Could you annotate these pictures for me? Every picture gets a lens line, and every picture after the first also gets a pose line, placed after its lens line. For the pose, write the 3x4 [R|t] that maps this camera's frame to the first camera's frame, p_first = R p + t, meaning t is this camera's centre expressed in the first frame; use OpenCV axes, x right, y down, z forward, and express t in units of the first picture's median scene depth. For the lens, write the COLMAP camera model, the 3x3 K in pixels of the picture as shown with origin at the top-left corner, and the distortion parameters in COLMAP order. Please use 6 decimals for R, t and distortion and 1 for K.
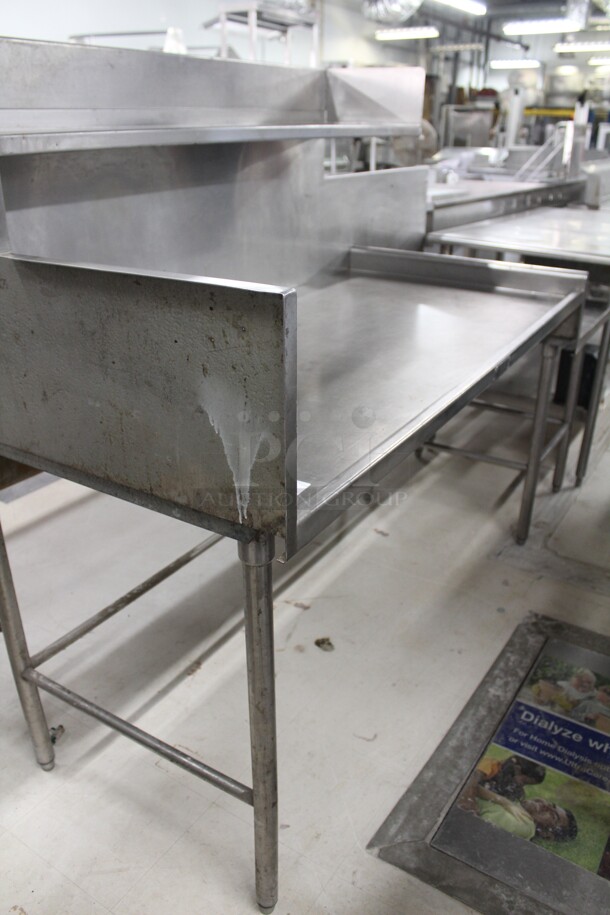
lens RADIAL K [[761.1, 0, 305.0], [0, 761.1, 457.5], [0, 0, 1]] dist [-0.170135, 0.154019]
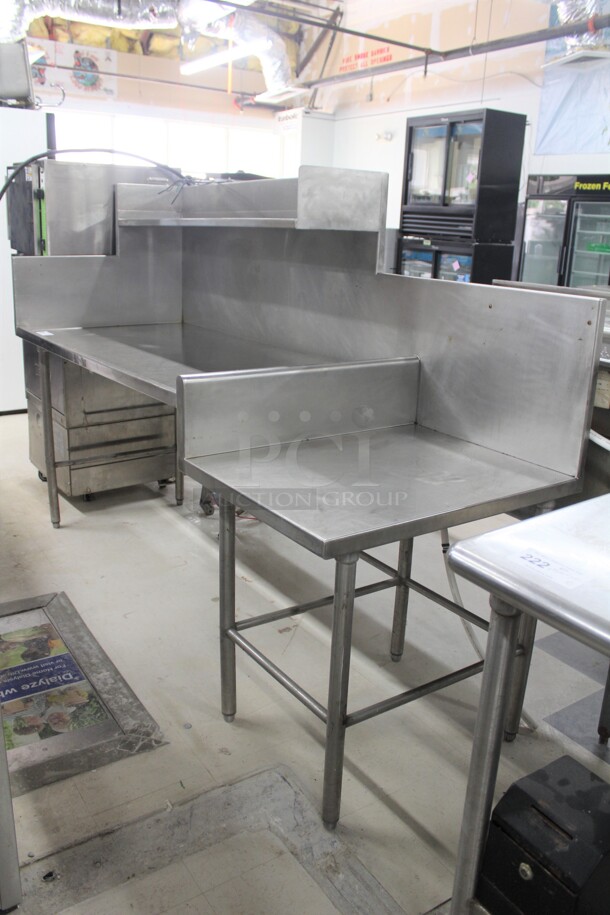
lens RADIAL K [[761.1, 0, 305.0], [0, 761.1, 457.5], [0, 0, 1]] dist [-0.170135, 0.154019]
pose [[-0.399915, 0.244999, -0.883201, 1.303958], [-0.415148, 0.810677, 0.412861, -0.703353], [0.817141, 0.531768, -0.222491, 1.603920]]
